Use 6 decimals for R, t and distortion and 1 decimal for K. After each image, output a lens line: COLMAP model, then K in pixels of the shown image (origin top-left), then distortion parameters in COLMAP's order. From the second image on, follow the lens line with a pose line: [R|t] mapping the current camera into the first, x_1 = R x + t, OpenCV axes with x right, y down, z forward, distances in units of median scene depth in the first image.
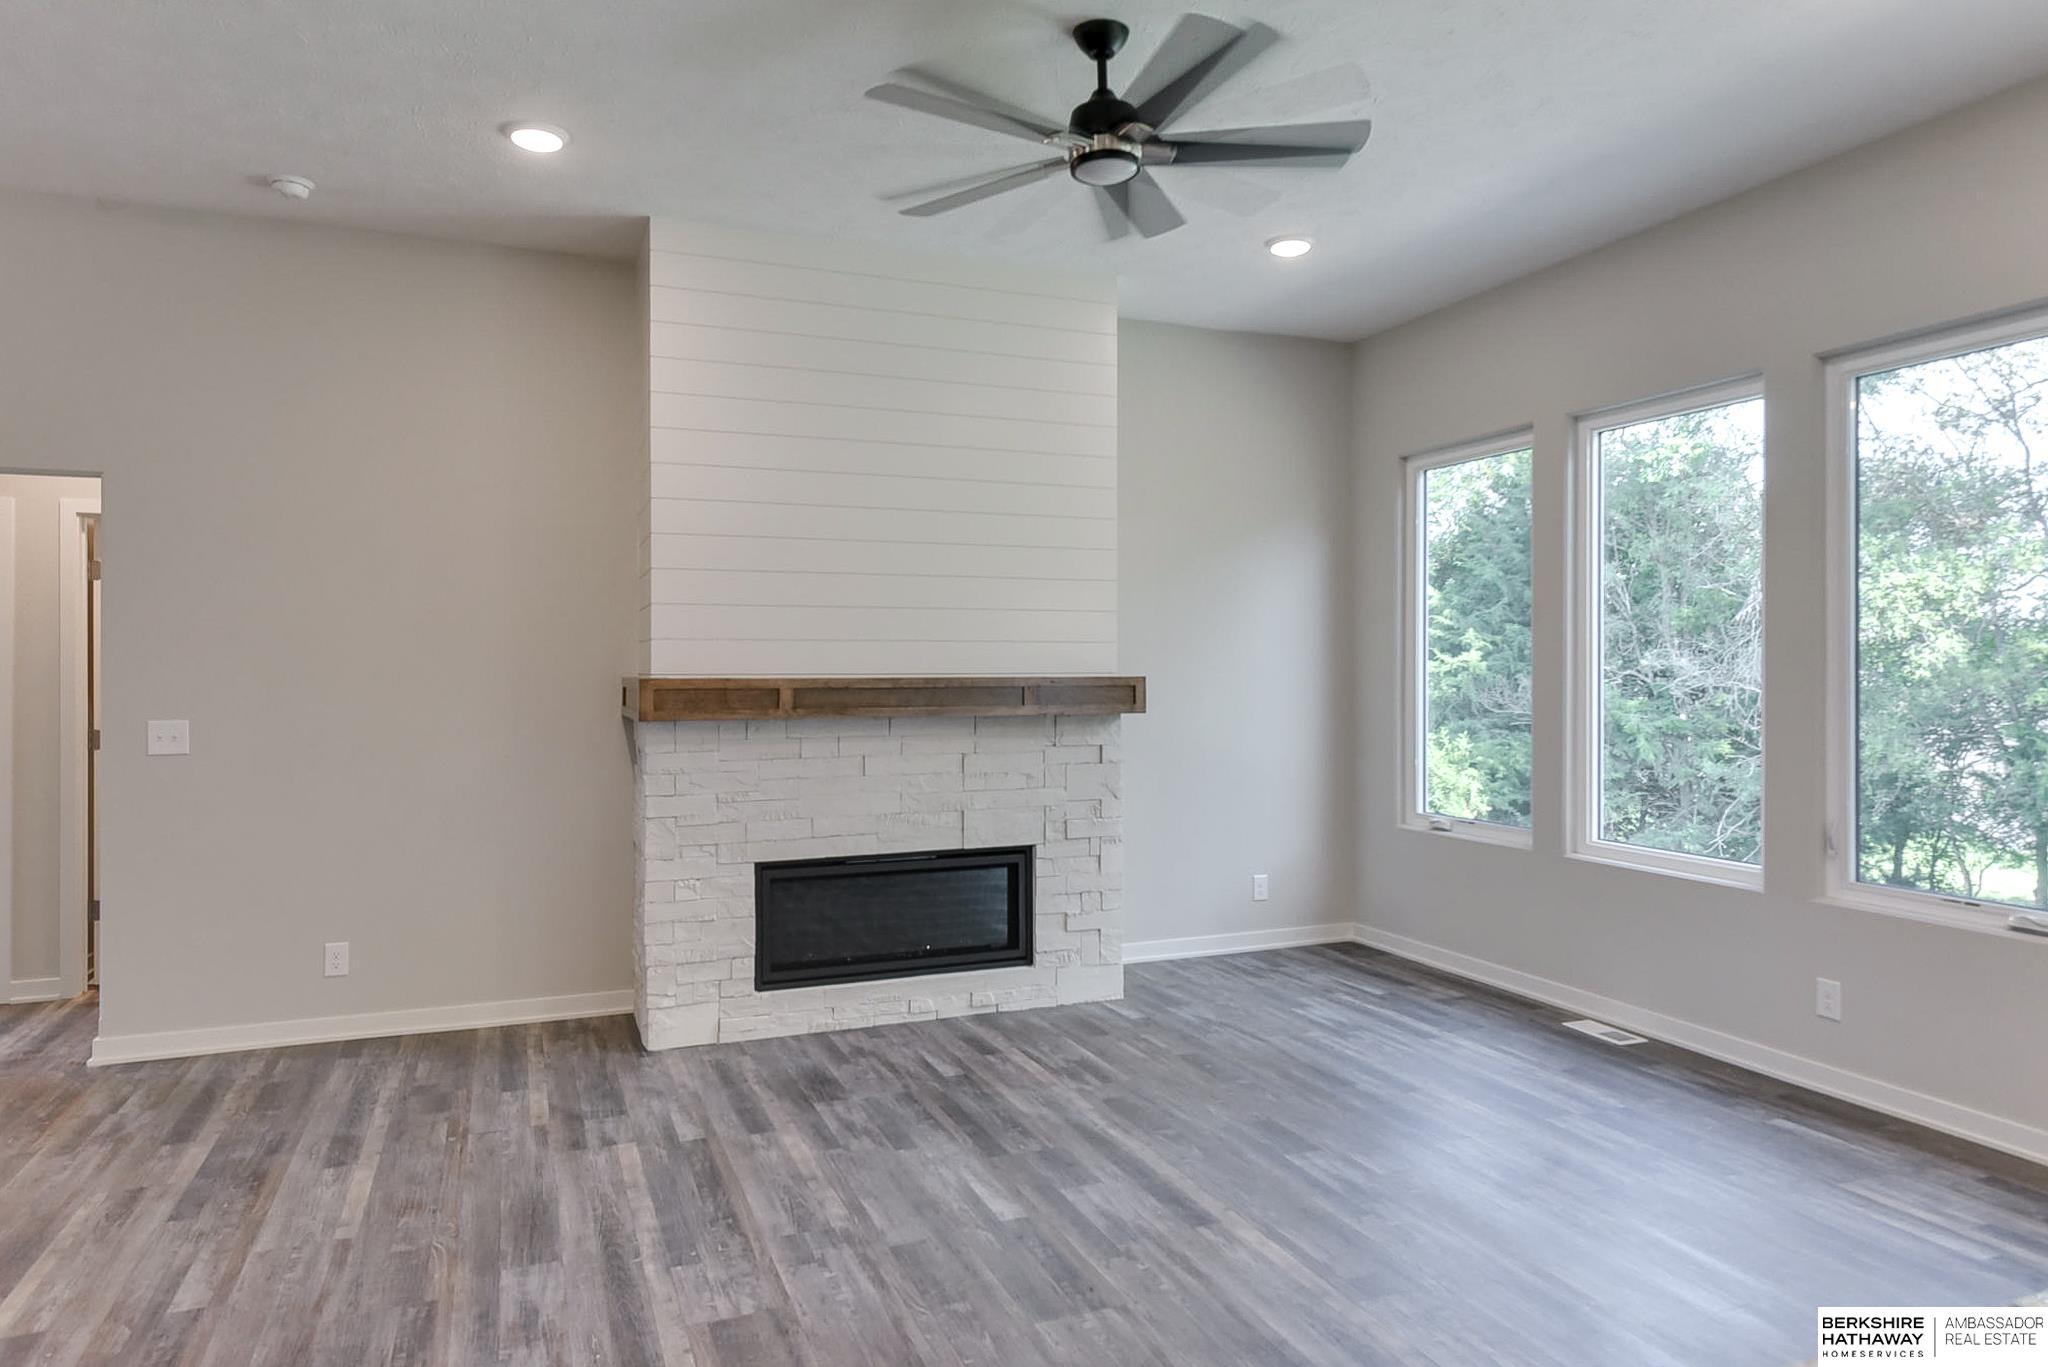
lens RADIAL K [[1255.0, 0, 1029.2], [0, 1255.0, 675.2], [0, 0, 1]] dist [0.007304, -0.001997]
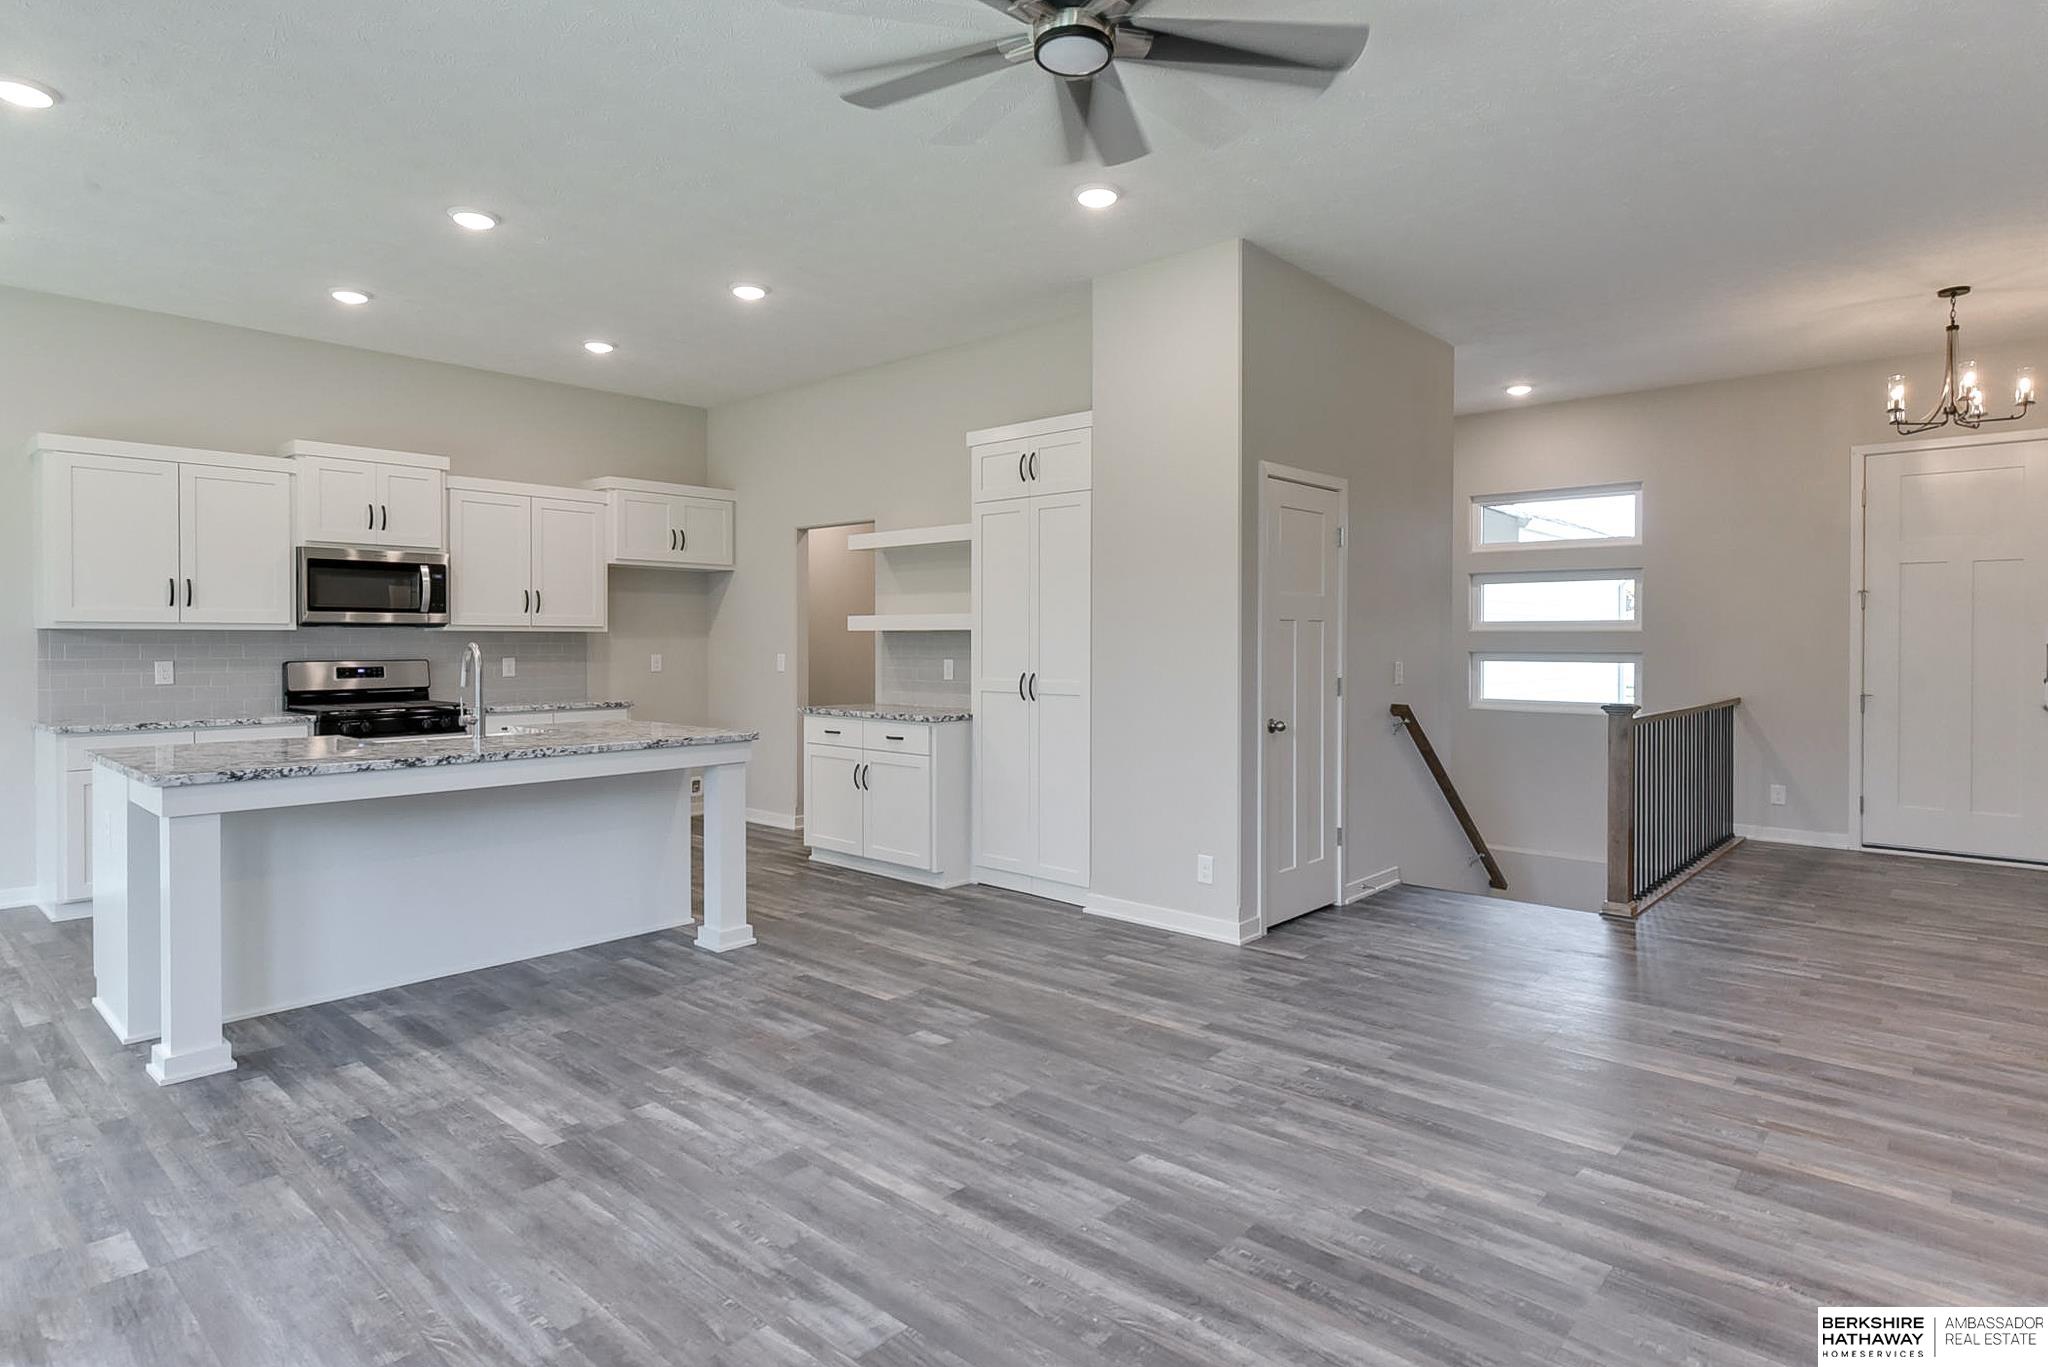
lens RADIAL K [[1106.3, 0, 1022.1], [0, 1106.3, 649.4], [0, 0, 1]] dist [0.004171, -0.000257]
pose [[-0.900422, 0.005343, -0.434984, 0.439430], [-0.000086, 0.999922, 0.012461, 0.011577], [0.435017, 0.011257, -0.900352, 1.693813]]
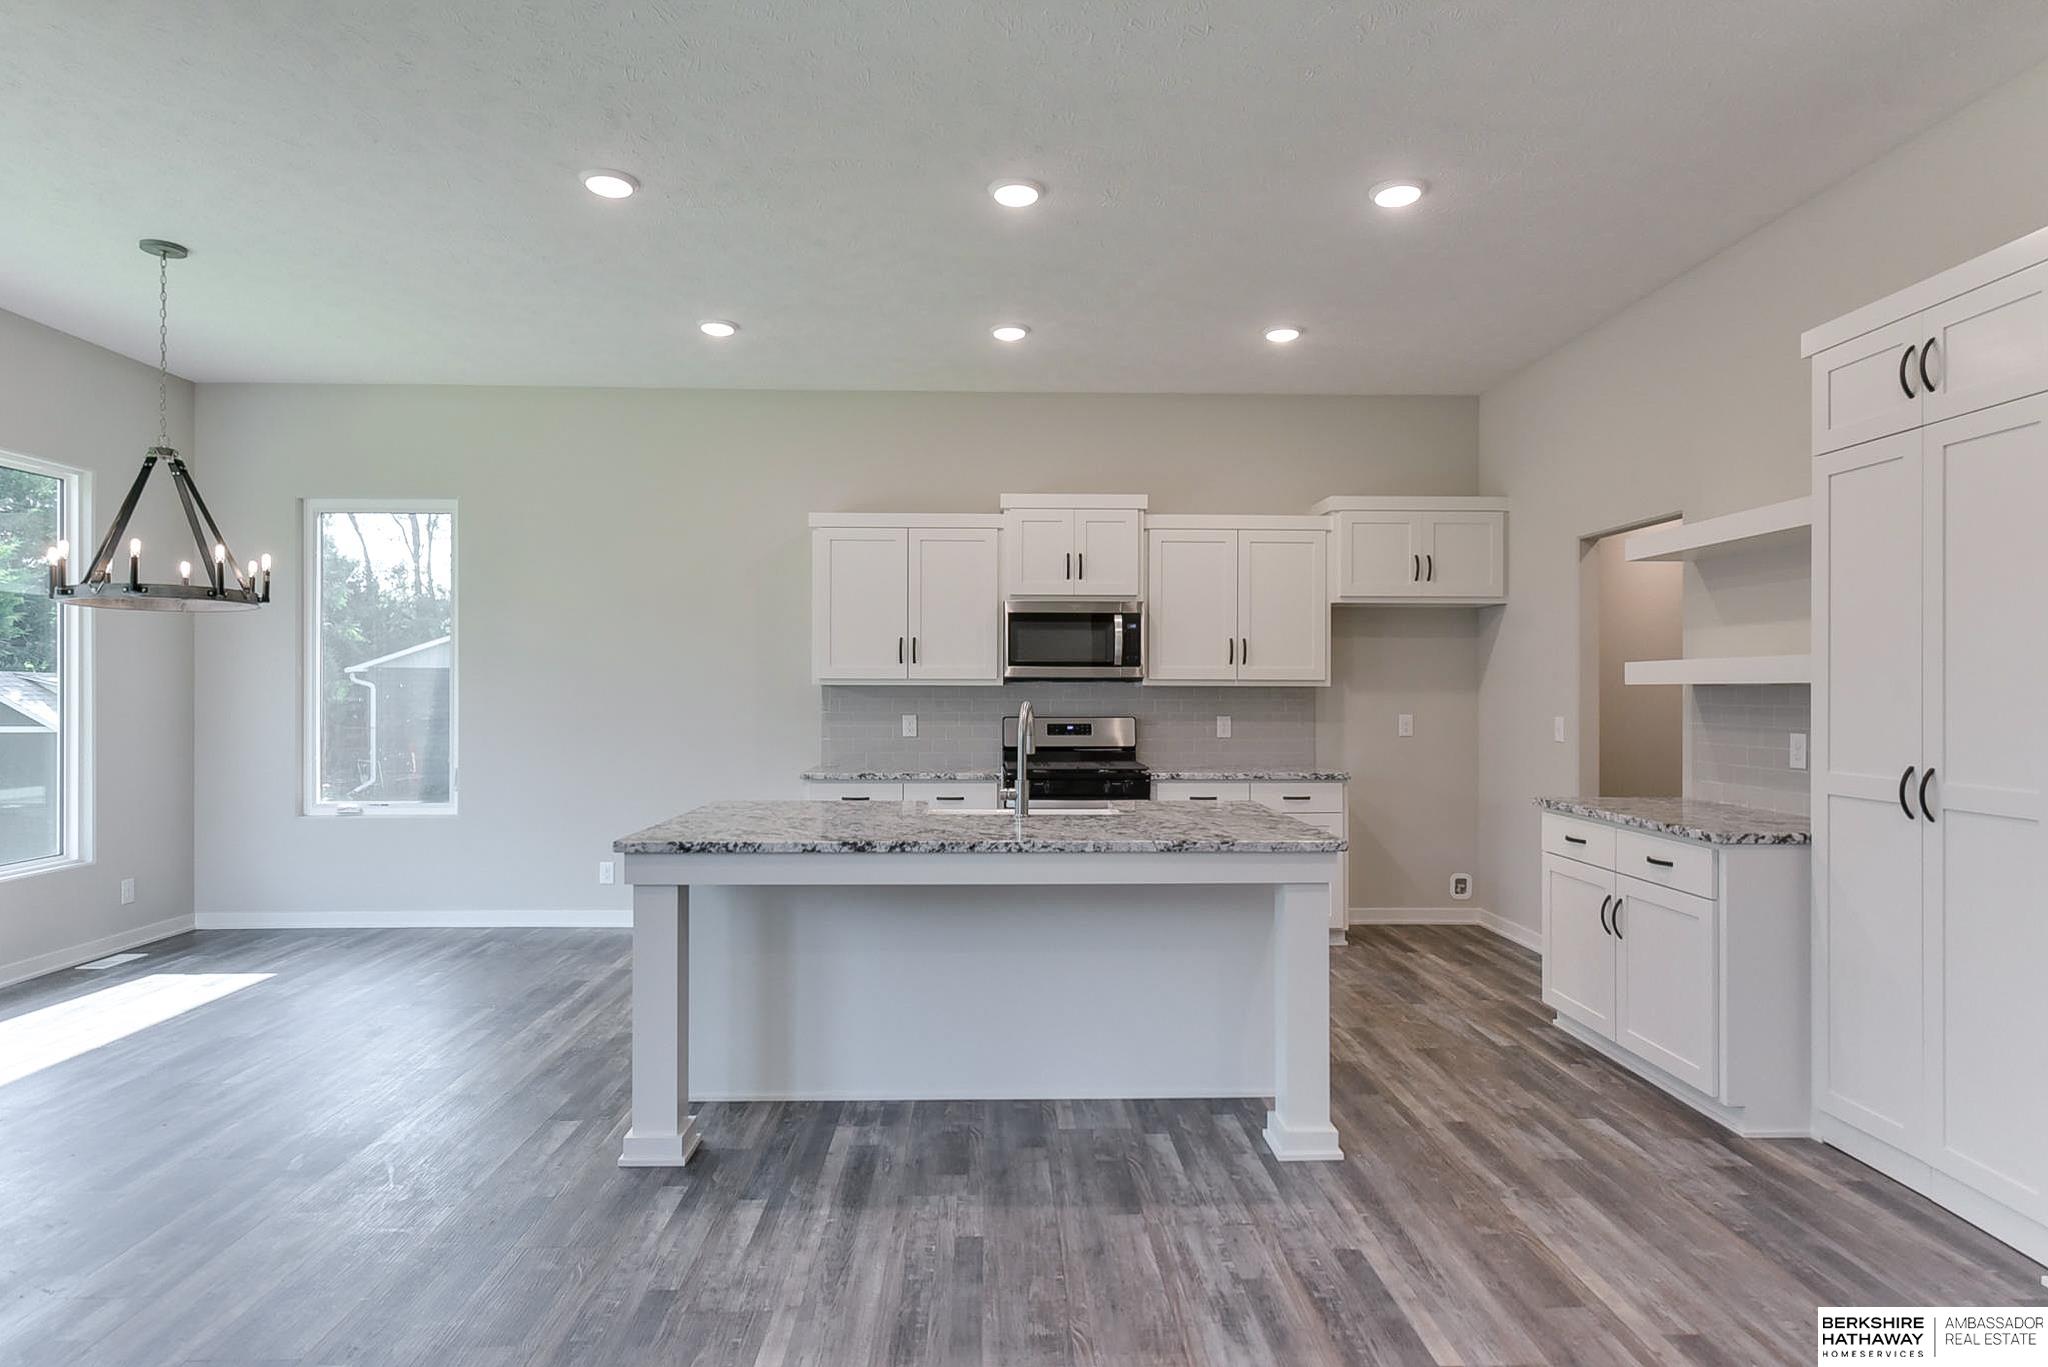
lens RADIAL K [[1145.4, 0, 1016.6], [0, 1145.4, 684.4], [0, 0, 1]] dist [0.004372, -0.000853]
pose [[-0.935967, 0.001524, 0.352084, 0.036642], [0.000680, 0.999997, -0.002520, 0.005351], [-0.352086, -0.002120, -0.935965, 1.267143]]
